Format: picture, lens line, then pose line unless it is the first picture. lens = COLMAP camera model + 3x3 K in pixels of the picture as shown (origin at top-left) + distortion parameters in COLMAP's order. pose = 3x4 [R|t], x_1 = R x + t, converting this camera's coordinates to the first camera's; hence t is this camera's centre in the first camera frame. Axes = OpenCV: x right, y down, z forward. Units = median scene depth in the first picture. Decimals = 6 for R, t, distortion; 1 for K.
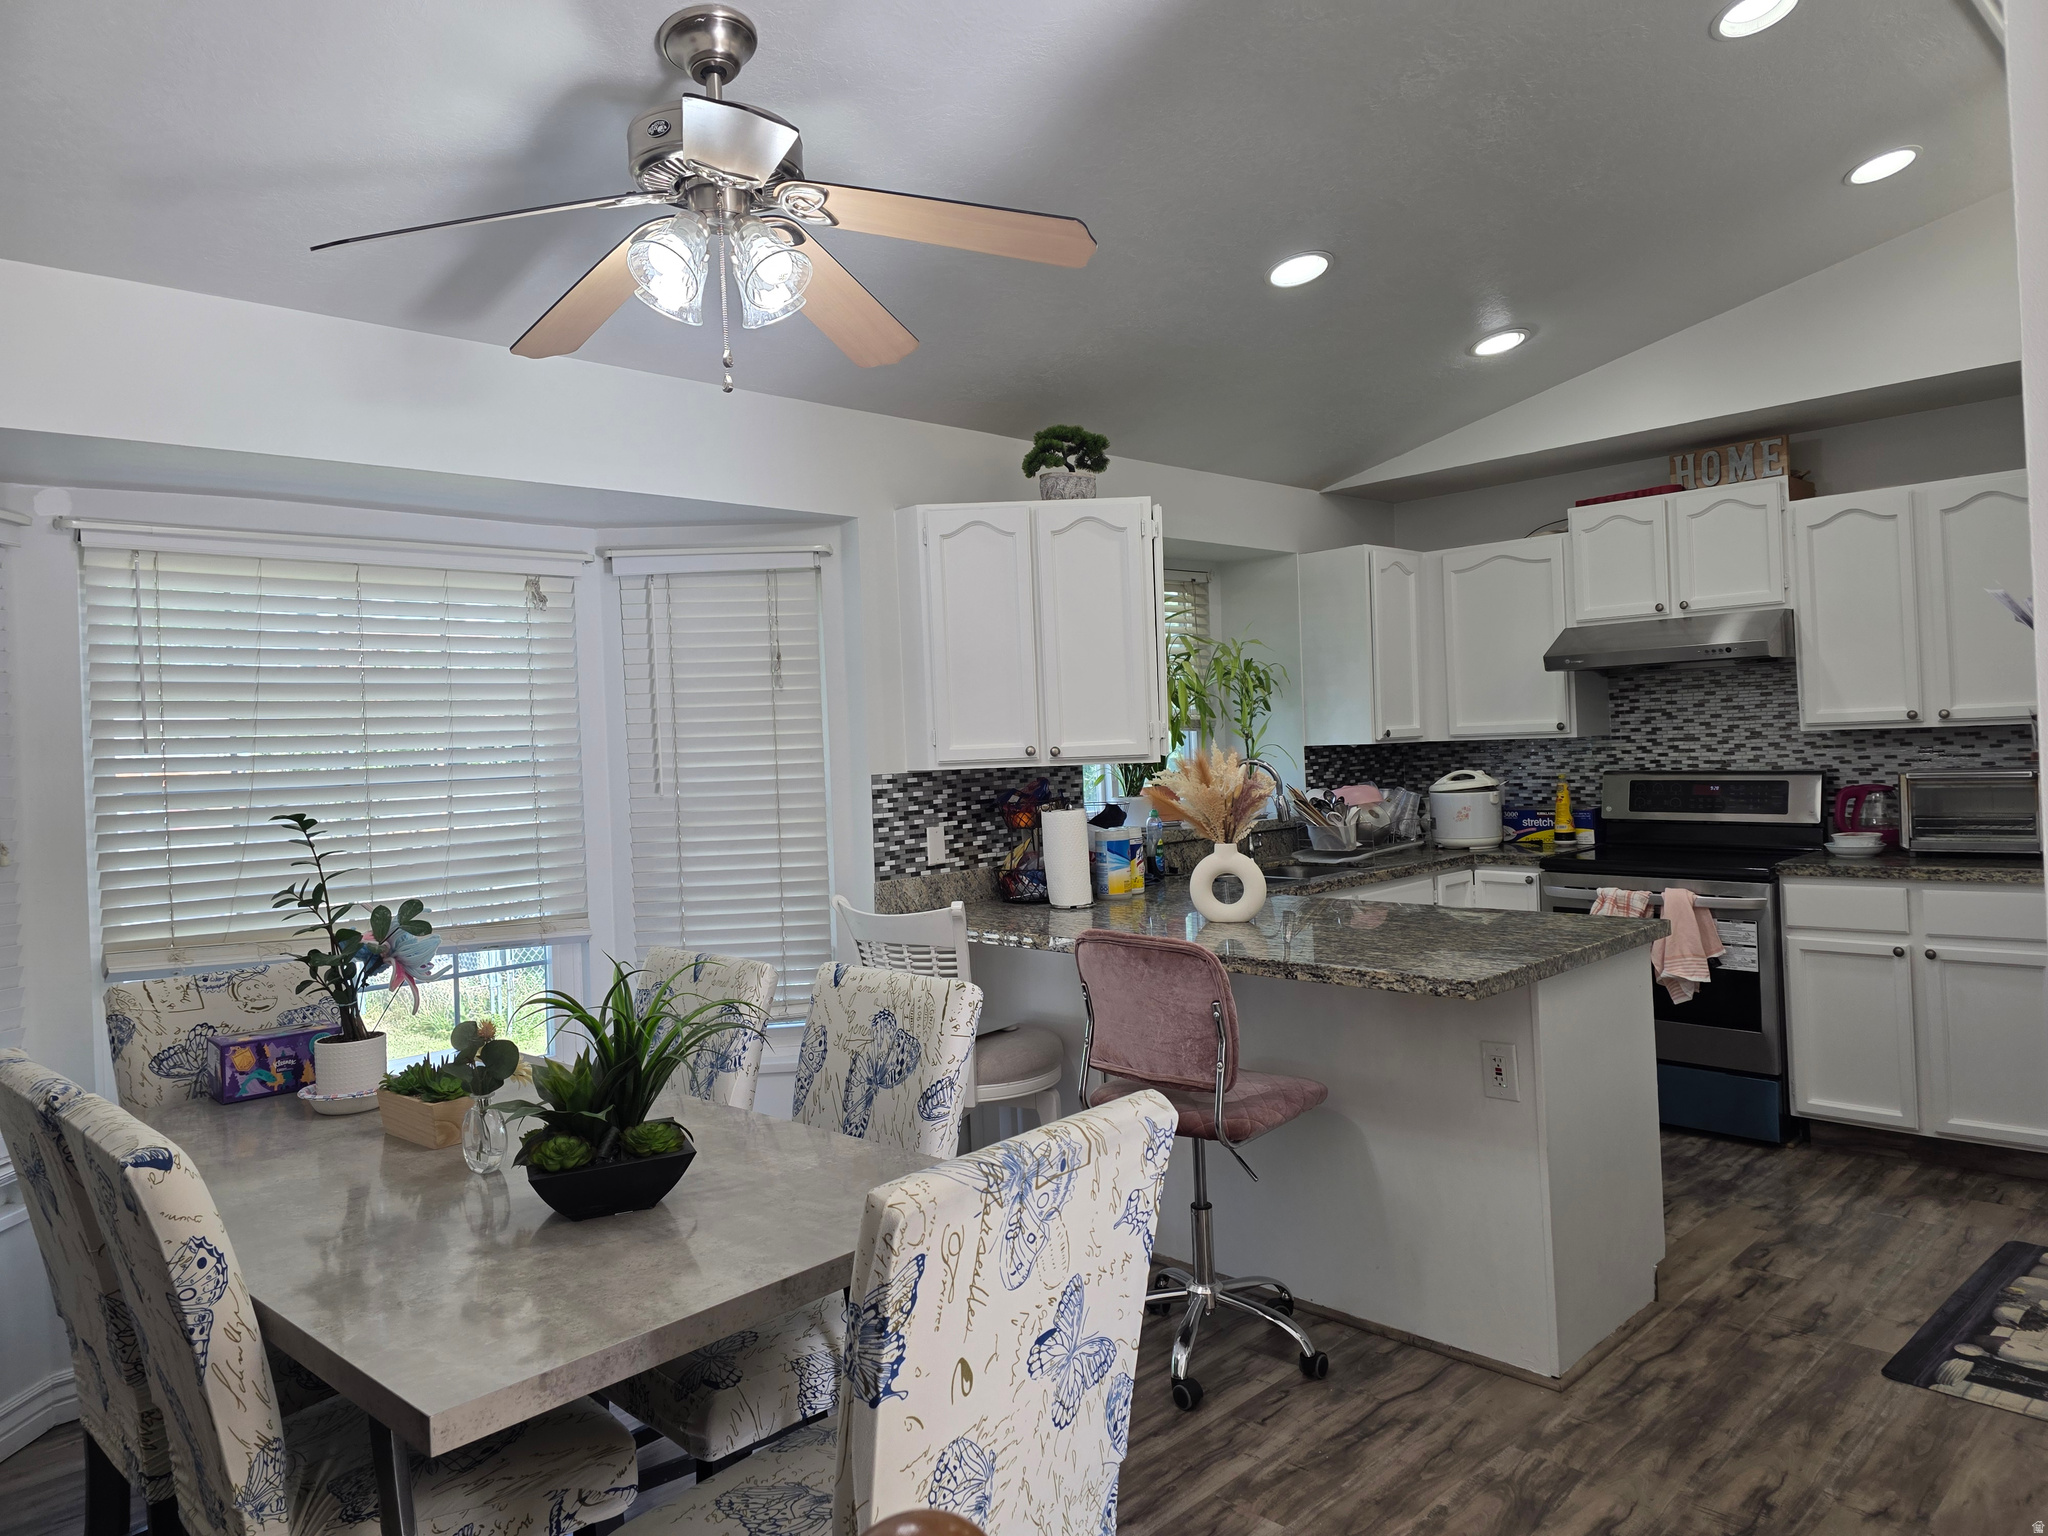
lens RADIAL K [[1377.5, 0, 1022.2], [0, 1377.5, 743.3], [0, 0, 1]] dist [0.041352, -0.000097]
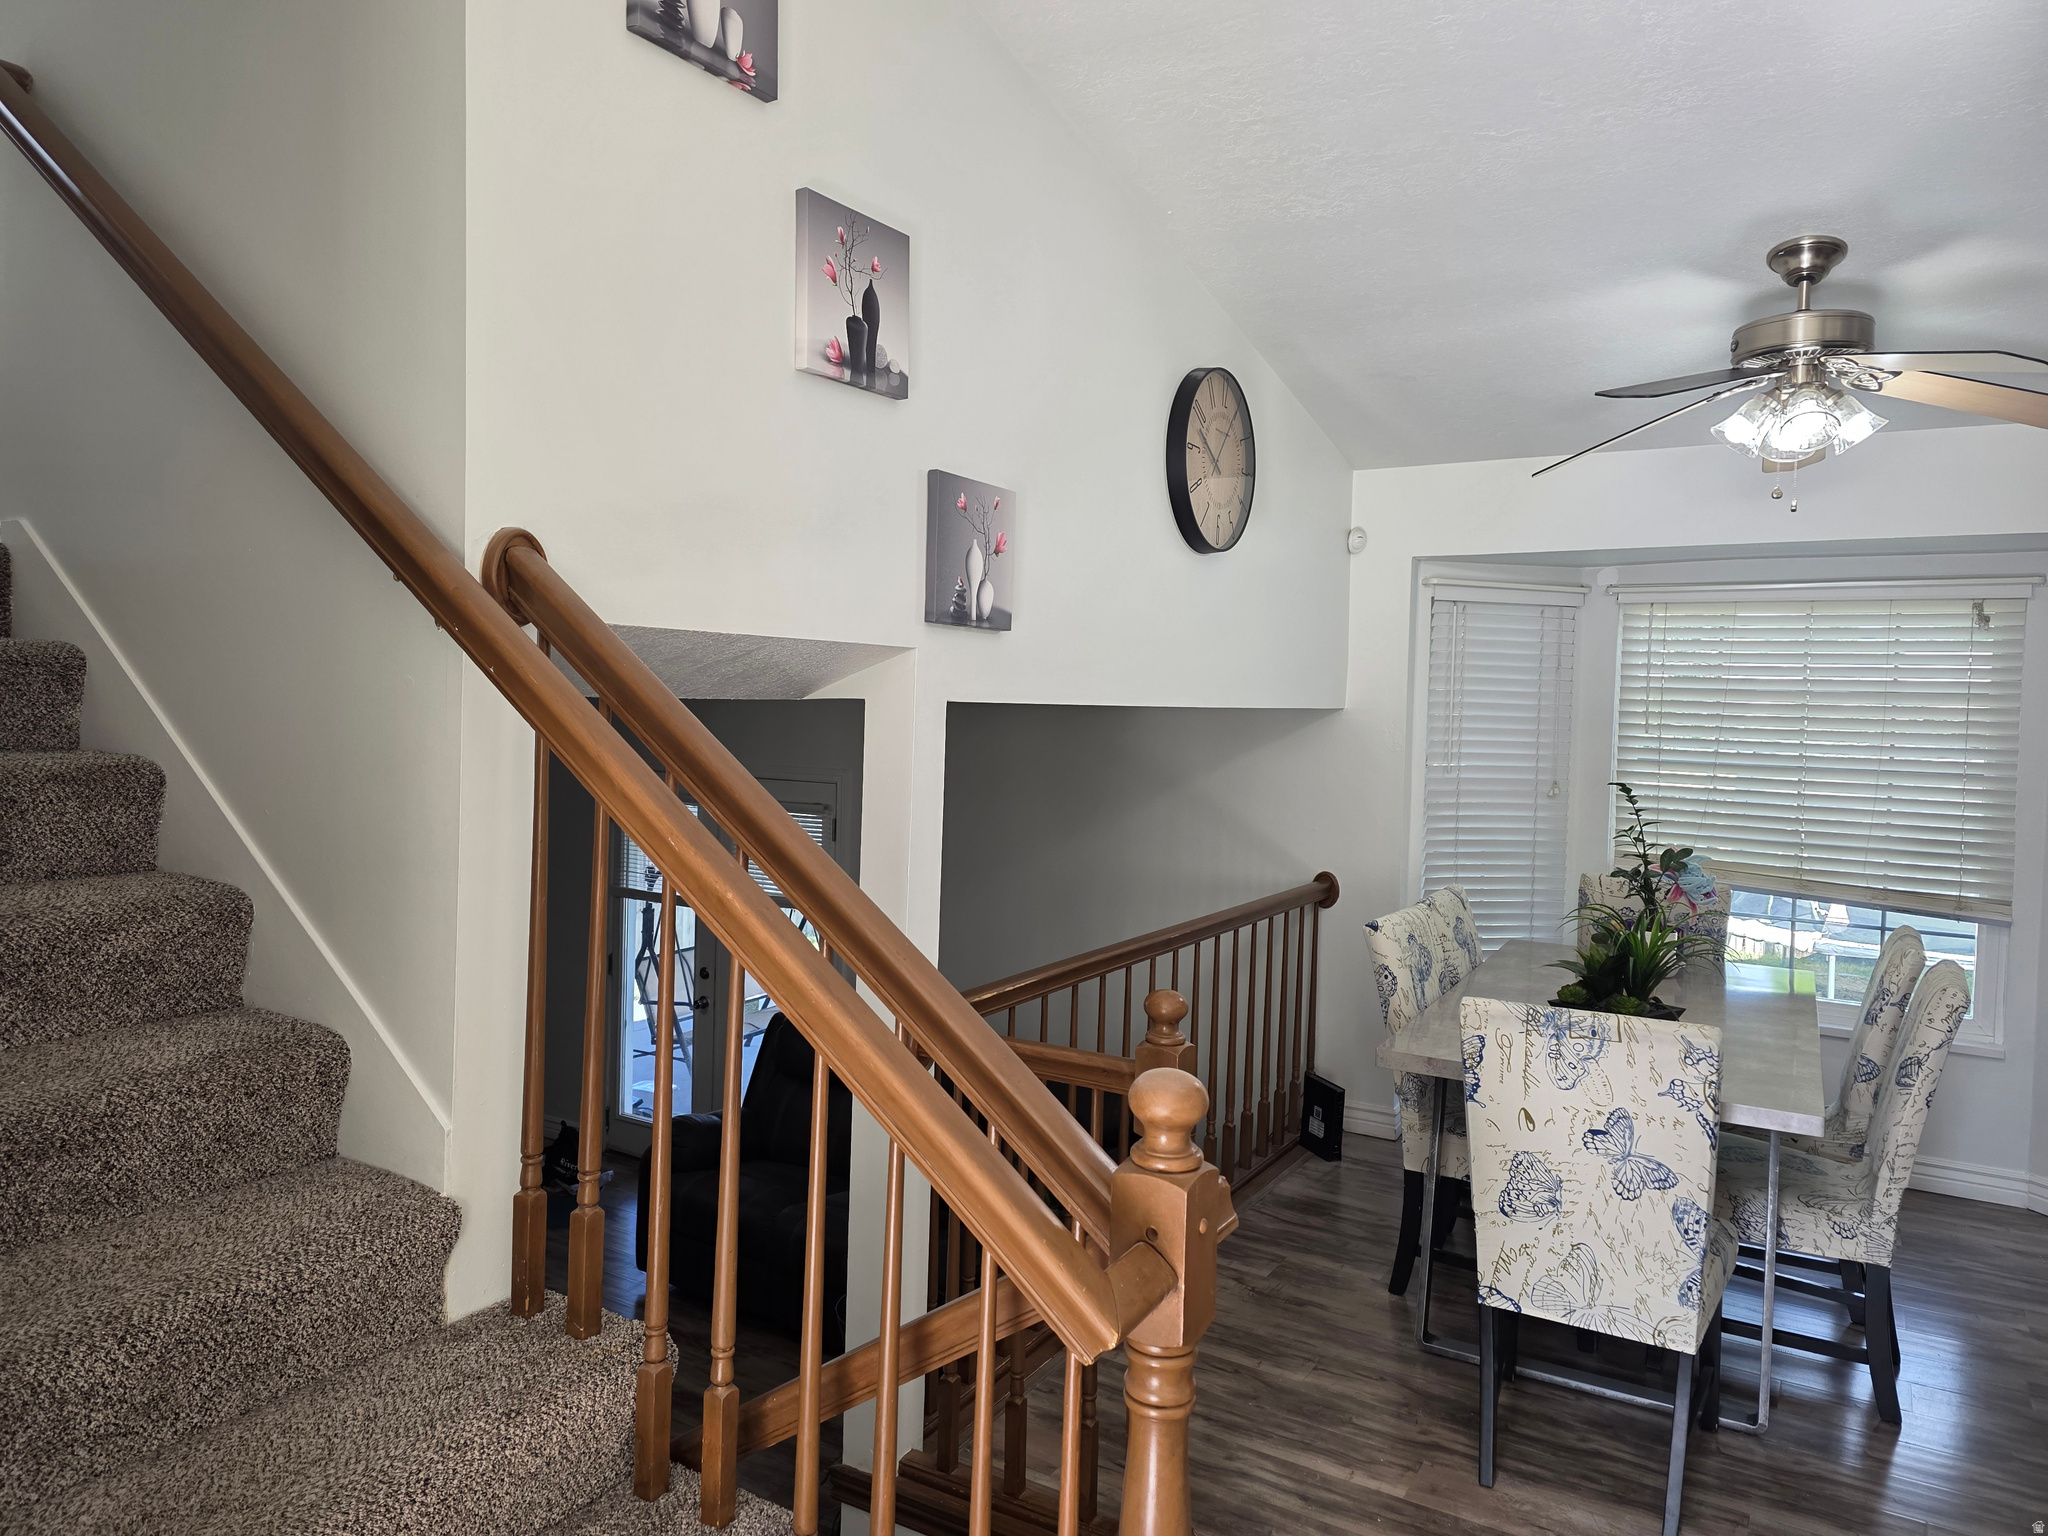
lens RADIAL K [[1377.5, 0, 1020.7], [0, 1377.5, 758.5], [0, 0, 1]] dist [0.041352, -0.000097]
pose [[0.250033, 0.096086, -0.963458, 1.347520], [-0.038190, 0.995268, 0.089347, -0.149438], [0.967484, 0.014455, 0.252520, -0.125962]]
